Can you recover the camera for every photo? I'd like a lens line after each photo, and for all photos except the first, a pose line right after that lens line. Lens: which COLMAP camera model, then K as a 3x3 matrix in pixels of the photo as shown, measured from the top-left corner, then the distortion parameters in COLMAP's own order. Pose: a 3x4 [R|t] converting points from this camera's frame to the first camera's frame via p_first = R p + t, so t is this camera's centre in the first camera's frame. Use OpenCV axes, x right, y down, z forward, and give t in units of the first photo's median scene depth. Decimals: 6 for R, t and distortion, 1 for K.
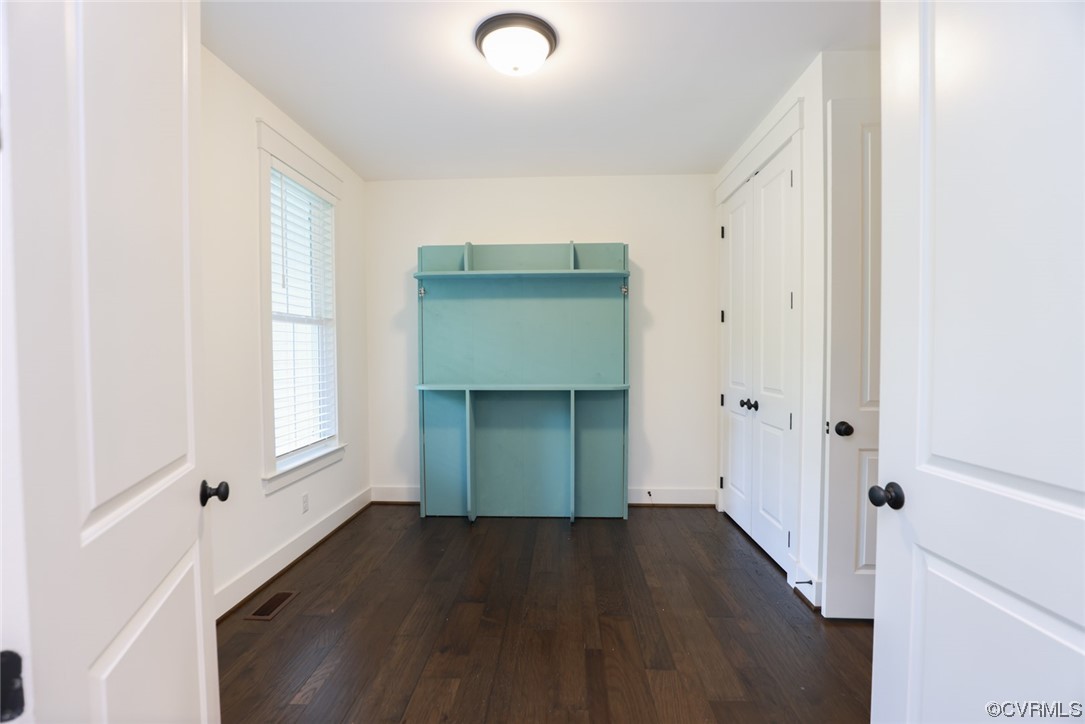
lens RADIAL K [[495.8, 0, 541.5], [0, 495.8, 360.9], [0, 0, 1]] dist [-0.033289, 0.006165]
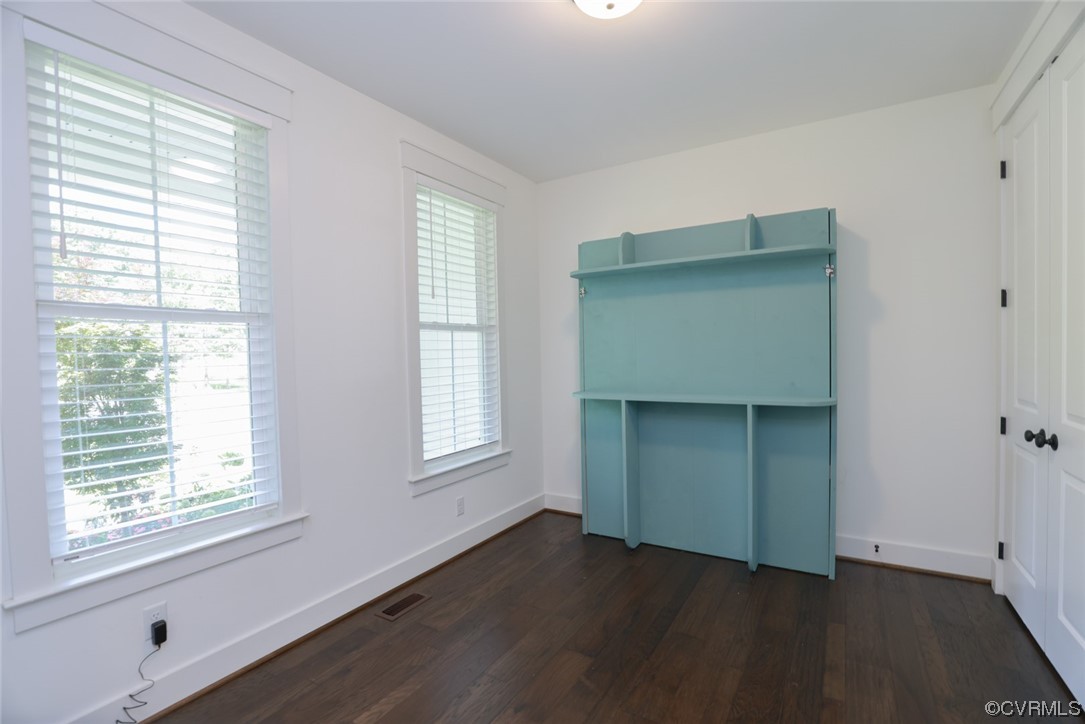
lens RADIAL K [[495.8, 0, 540.6], [0, 495.8, 364.2], [0, 0, 1]] dist [-0.033289, 0.006165]
pose [[0.879884, -0.002262, -0.475184, 0.140366], [0.007361, 0.999934, 0.008871, -0.013884], [0.475132, -0.011303, 0.879842, 0.153709]]
